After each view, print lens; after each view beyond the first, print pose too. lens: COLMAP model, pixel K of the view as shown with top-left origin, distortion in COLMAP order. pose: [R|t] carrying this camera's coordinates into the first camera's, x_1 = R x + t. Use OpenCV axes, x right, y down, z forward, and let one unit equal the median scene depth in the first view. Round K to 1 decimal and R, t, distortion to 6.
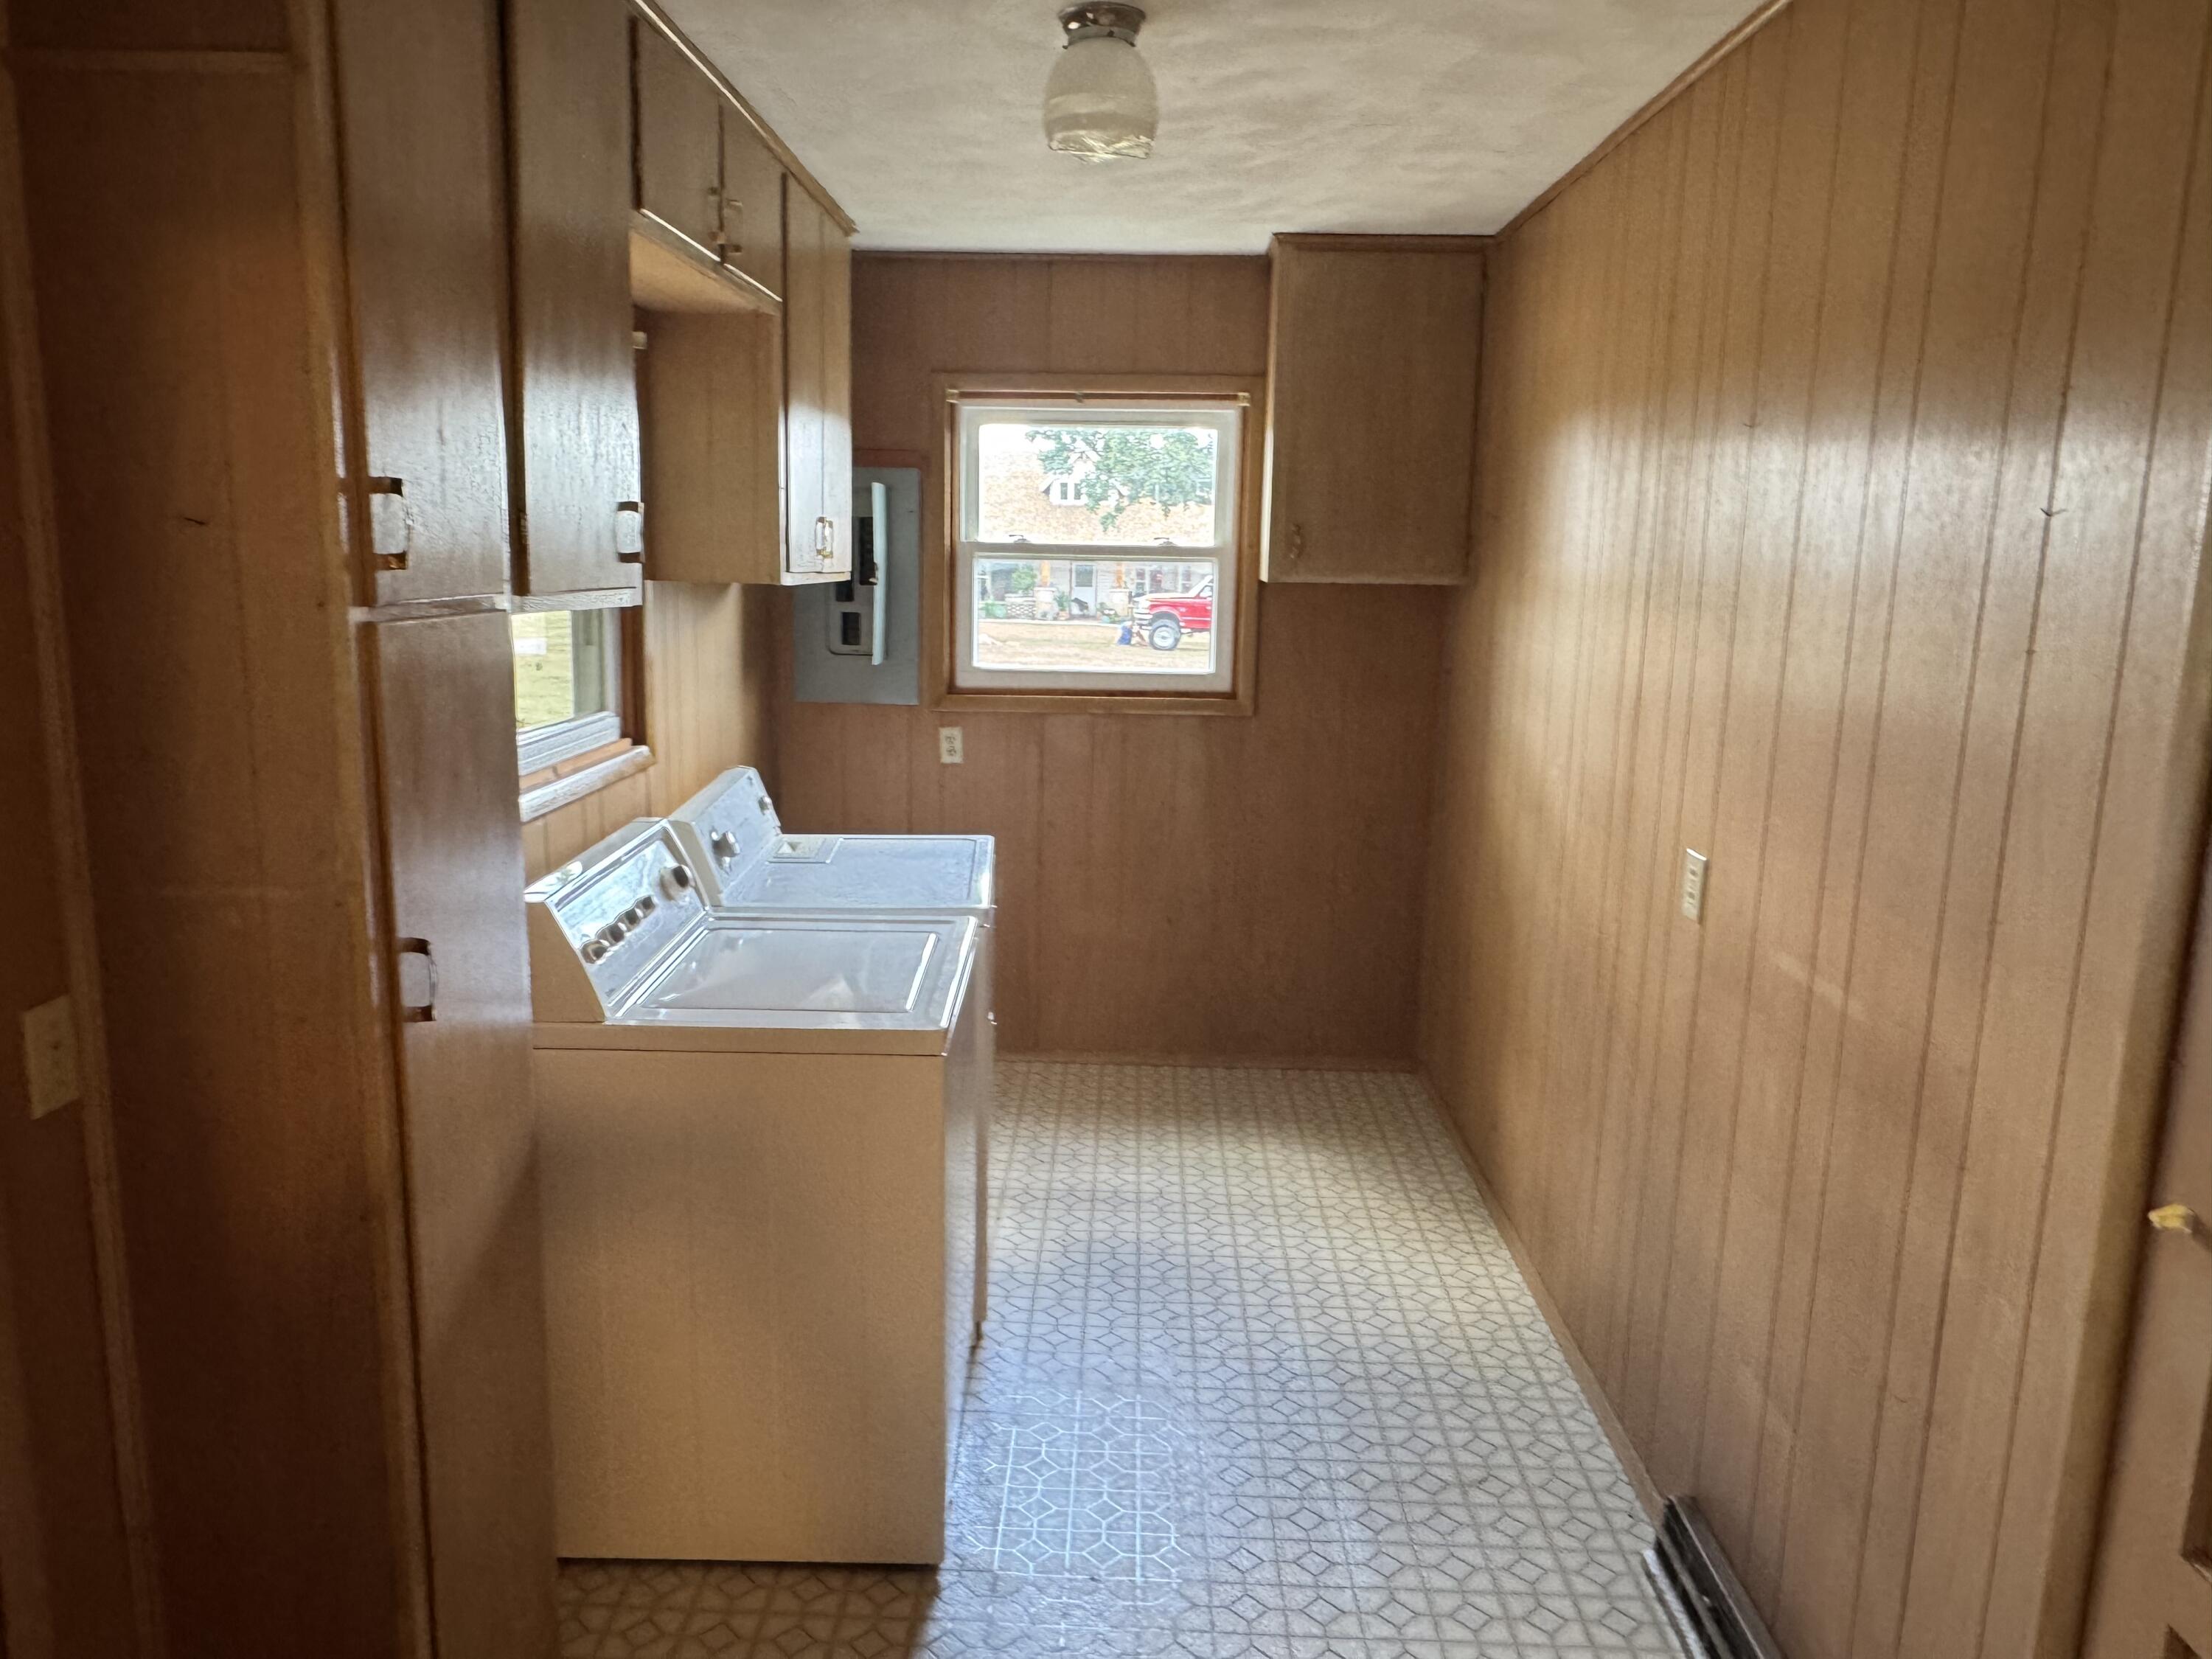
lens RADIAL K [[1504.3, 0, 1096.9], [0, 1504.3, 828.3], [0, 0, 1]] dist [-0.007783, -0.001036]
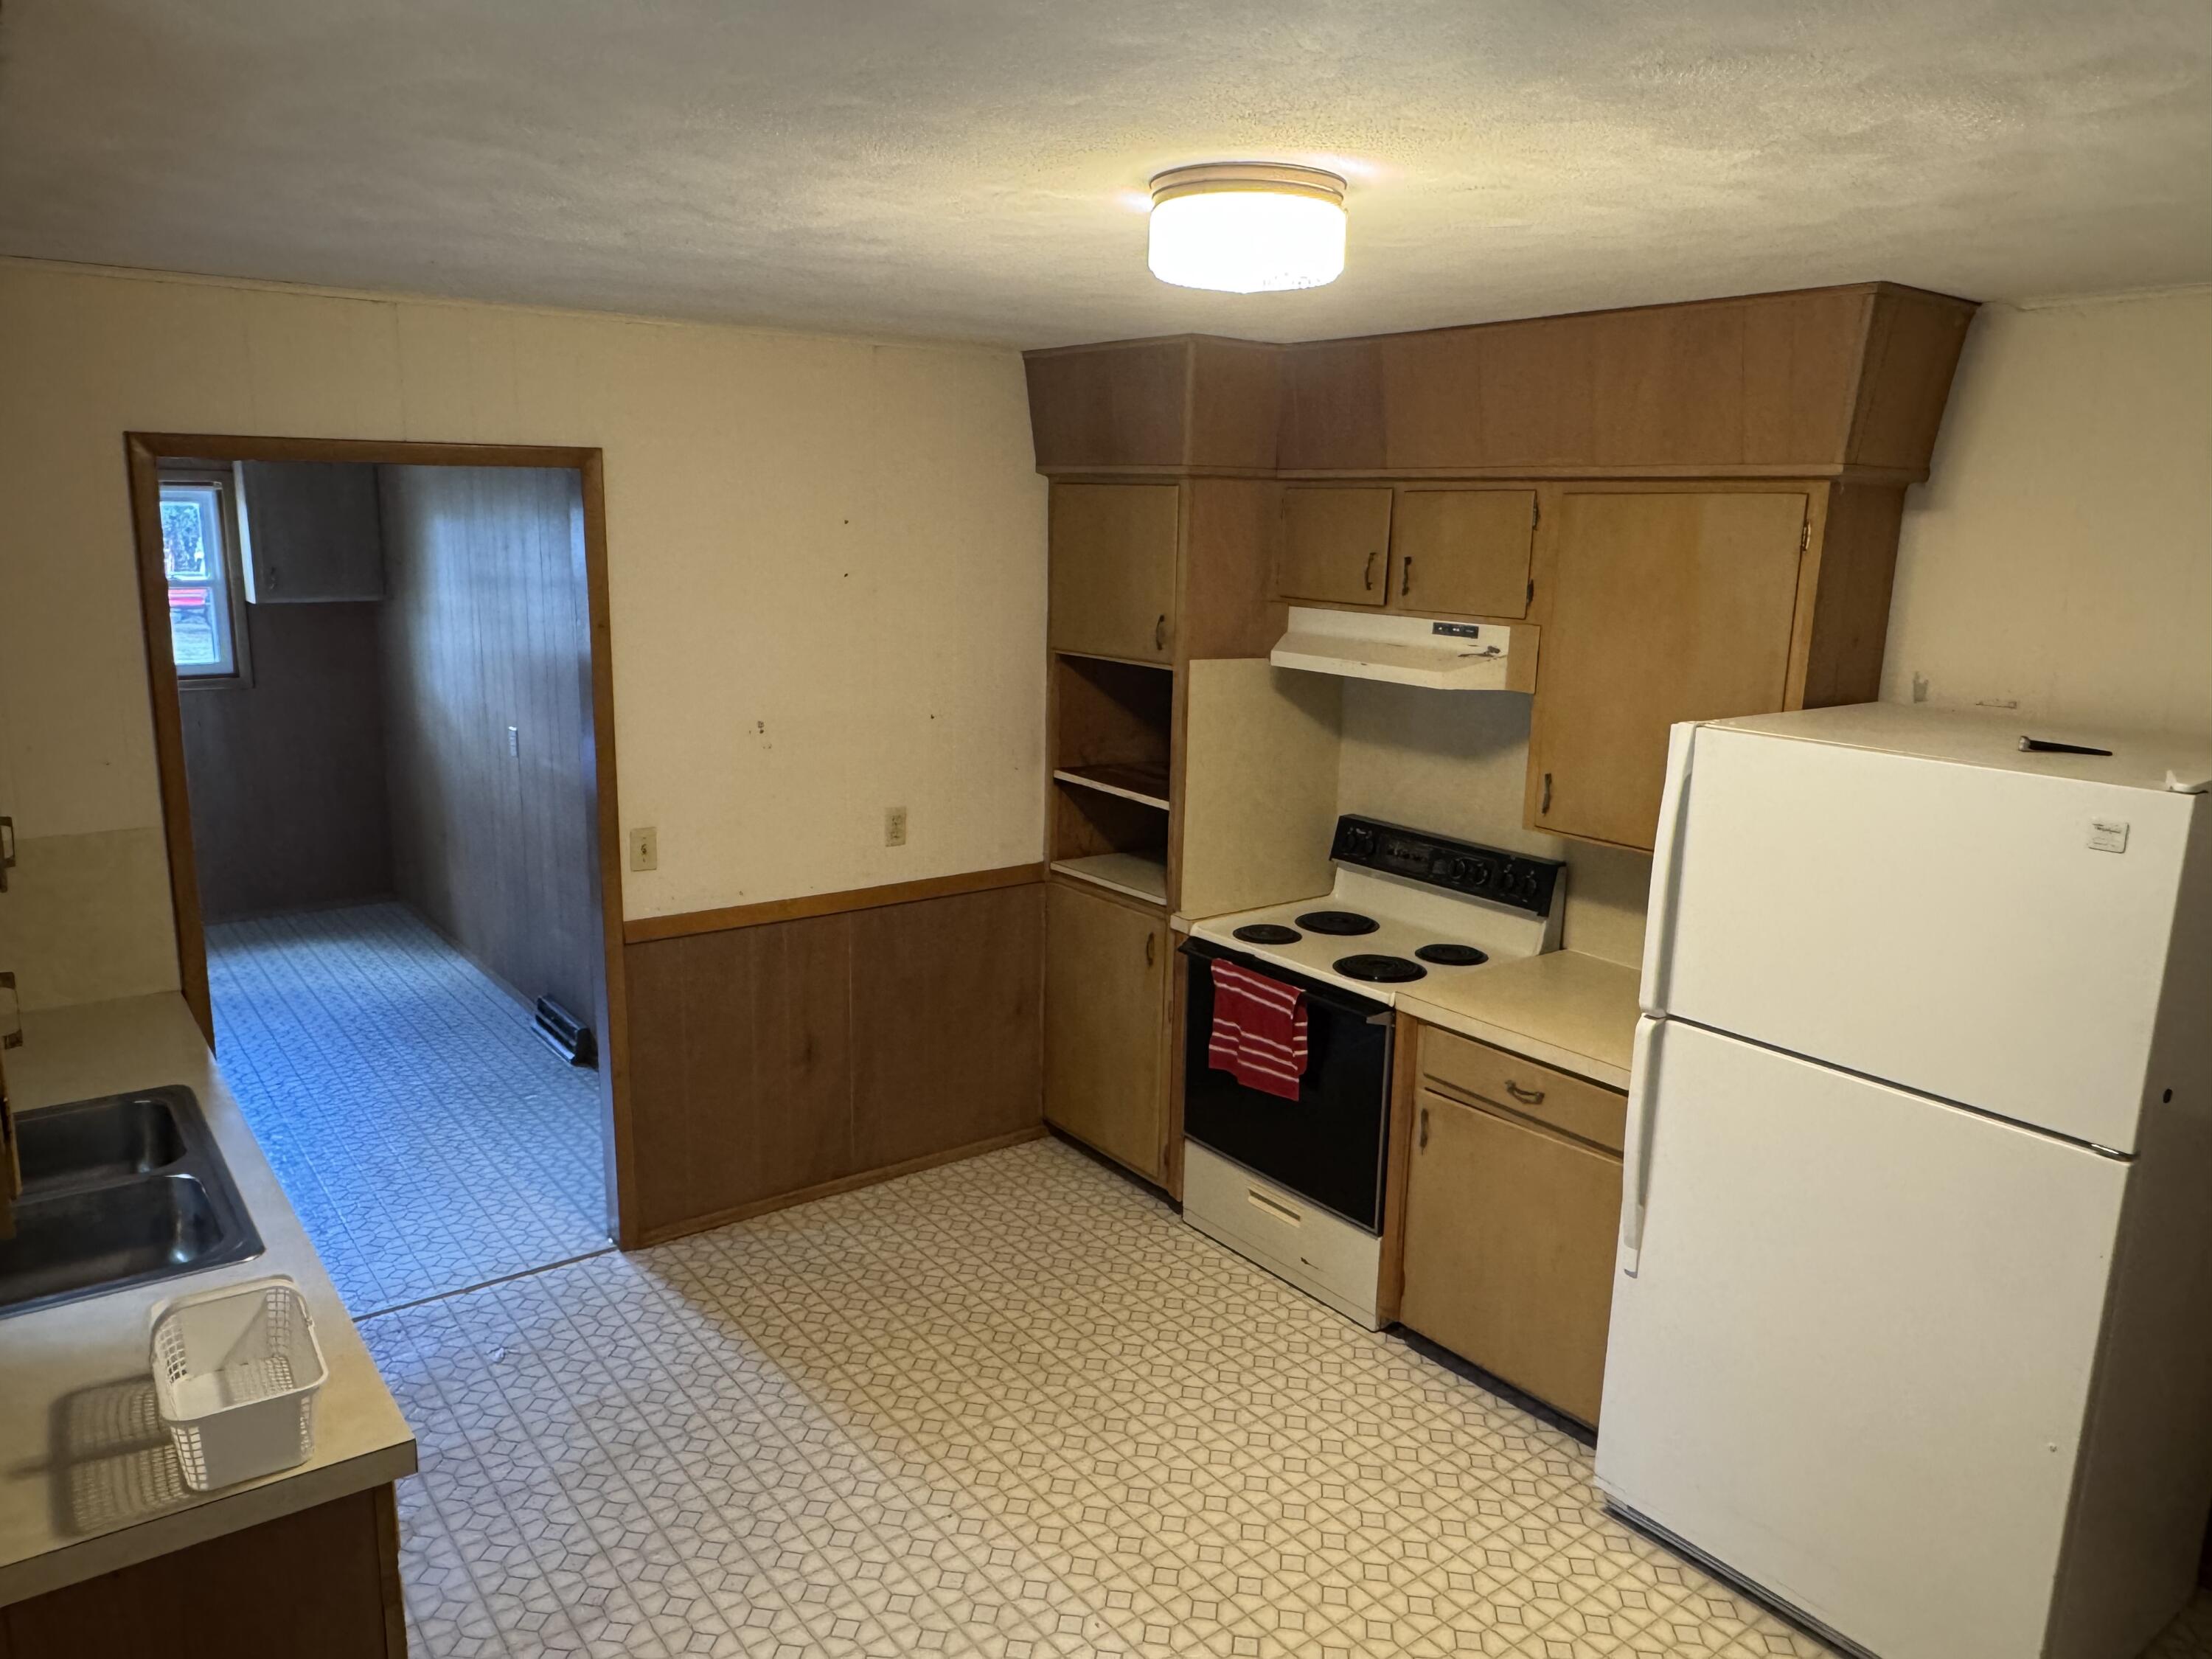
lens RADIAL K [[1549.2, 0, 1105.1], [0, 1549.2, 874.7], [0, 0, 1]] dist [-0.002362, -0.000737]
pose [[0.782845, -0.141013, 0.606027, -0.285487], [0.109810, 0.990004, 0.088511, 0.101307], [-0.612450, -0.002742, 0.790504, -1.131078]]
